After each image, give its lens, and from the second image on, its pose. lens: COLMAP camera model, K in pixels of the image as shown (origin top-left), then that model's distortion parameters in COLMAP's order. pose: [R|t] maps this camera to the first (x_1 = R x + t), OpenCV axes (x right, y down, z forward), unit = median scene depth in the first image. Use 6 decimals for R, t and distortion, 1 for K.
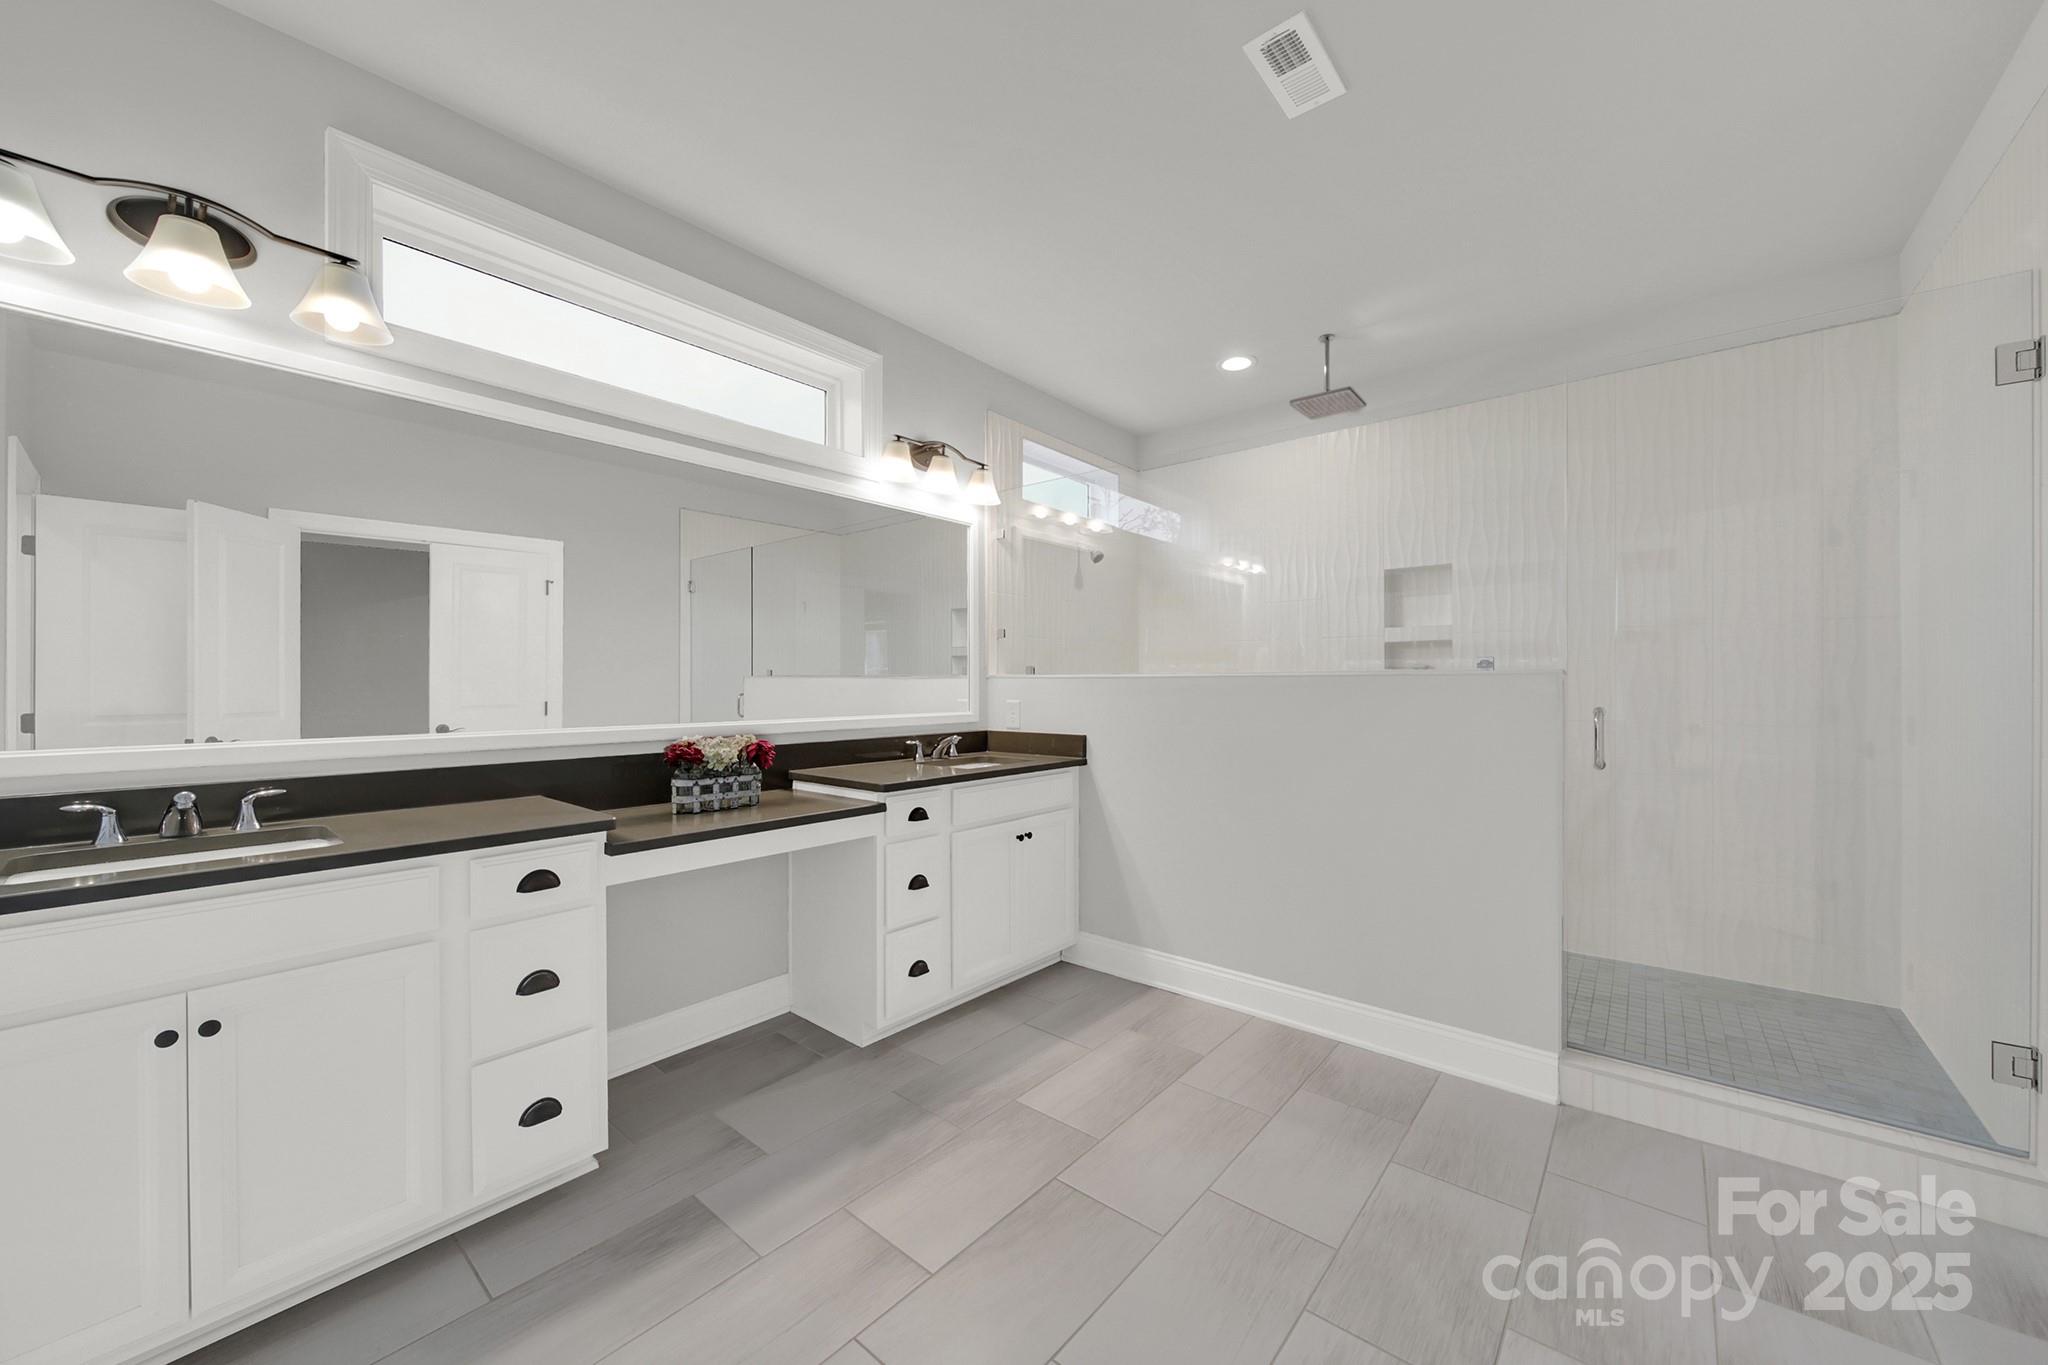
lens RADIAL K [[758.4, 0, 1038.7], [0, 758.4, 686.4], [0, 0, 1]] dist [-0.010956, -0.000299]
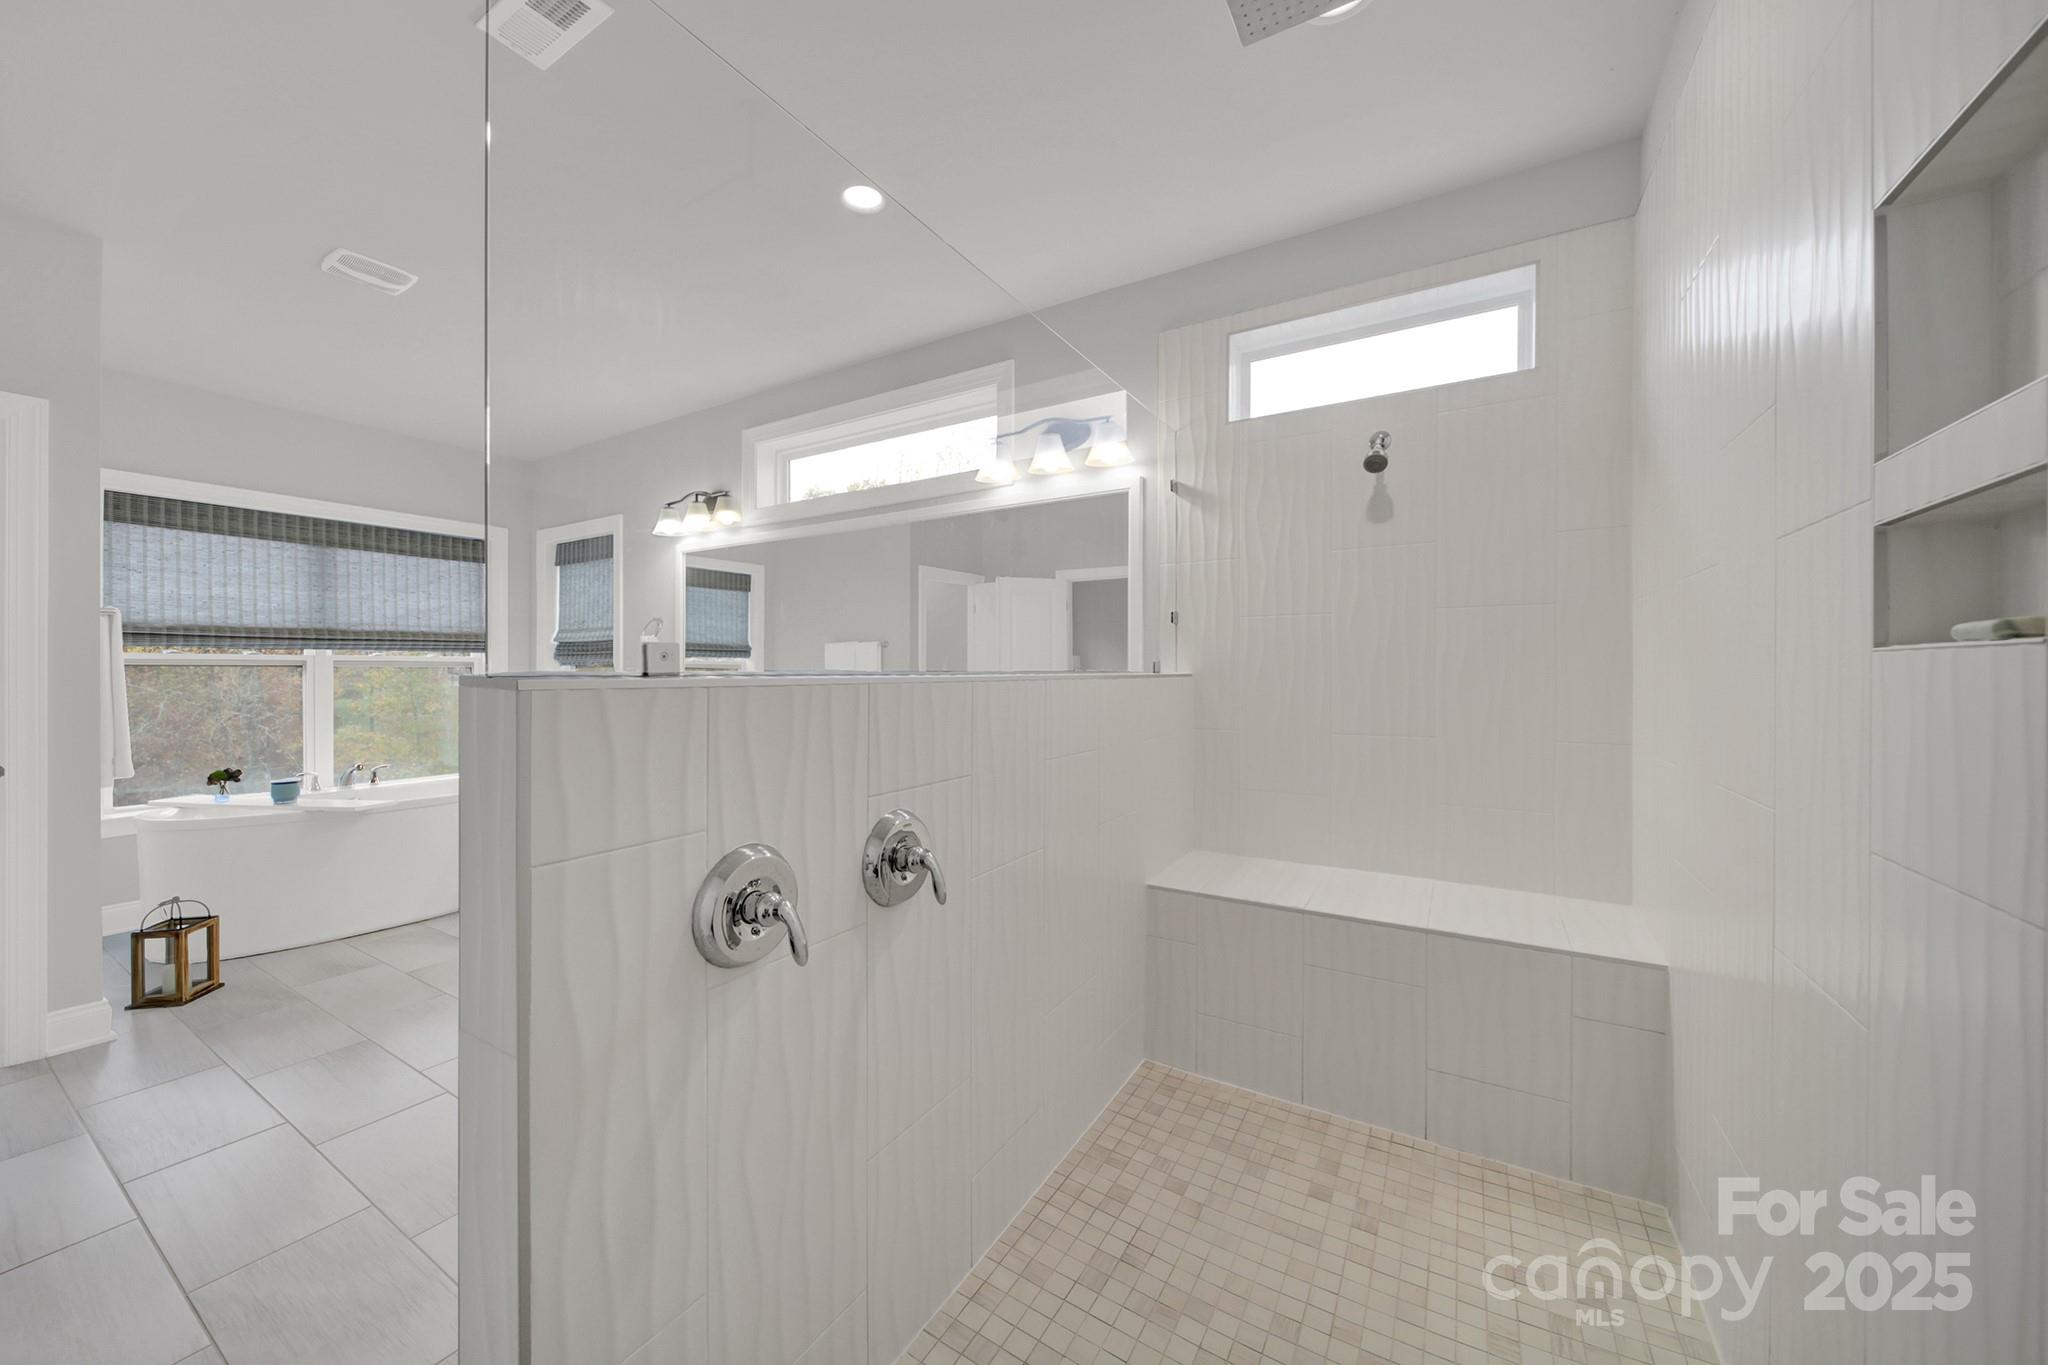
lens RADIAL K [[758.4, 0, 1031.5], [0, 758.4, 675.2], [0, 0, 1]] dist [-0.010956, -0.000299]
pose [[0.140302, 0.004955, -0.990096, 1.103480], [0.005667, 0.999967, 0.005808, -0.029190], [0.990093, -0.006426, 0.140270, 1.225156]]
